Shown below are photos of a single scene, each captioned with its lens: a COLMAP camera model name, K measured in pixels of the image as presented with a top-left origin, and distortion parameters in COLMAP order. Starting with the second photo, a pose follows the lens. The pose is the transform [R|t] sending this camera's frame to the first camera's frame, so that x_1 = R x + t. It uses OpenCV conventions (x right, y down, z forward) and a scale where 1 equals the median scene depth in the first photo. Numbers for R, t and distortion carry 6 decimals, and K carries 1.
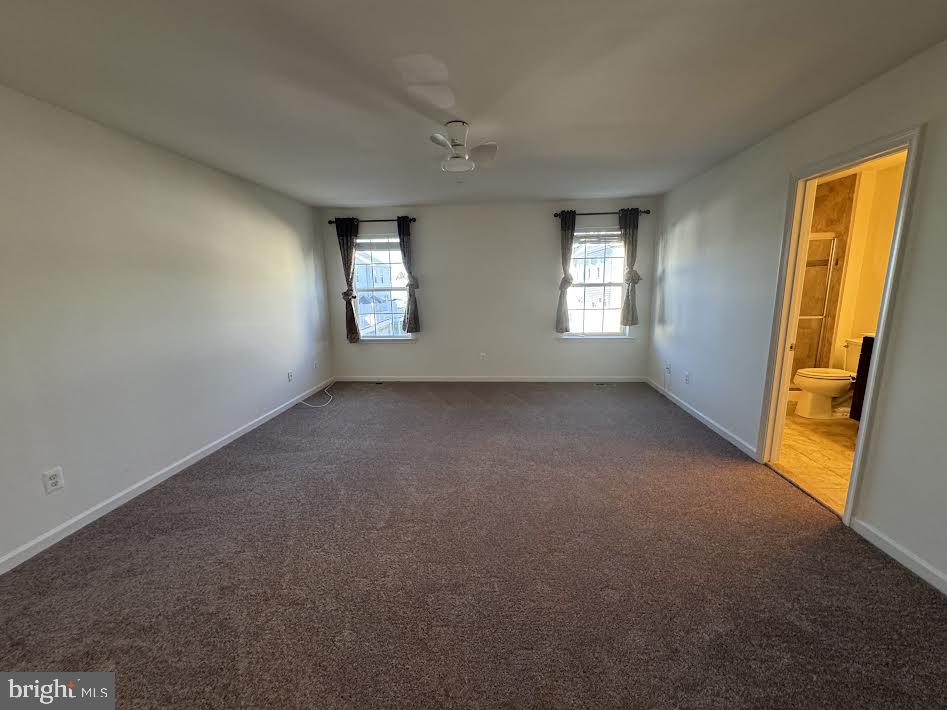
lens RADIAL K [[379.7, 0, 474.4], [0, 379.7, 354.3], [0, 0, 1]] dist [-0.001531, -0.000192]
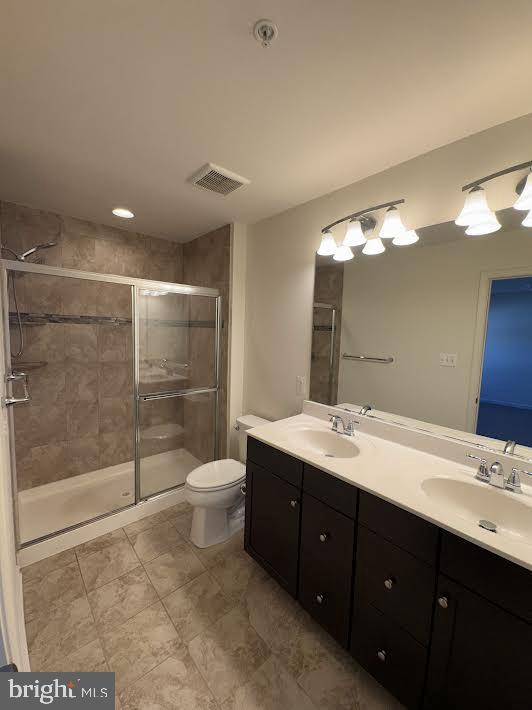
lens RADIAL K [[284.7, 0, 266.0], [0, 284.7, 355.0], [0, 0, 1]] dist [-0.001531, -0.000192]
pose [[0.687920, -0.021129, 0.725479, 0.584677], [0.086404, 0.994852, -0.052956, -0.138973], [-0.720625, 0.099114, 0.686204, 0.522852]]
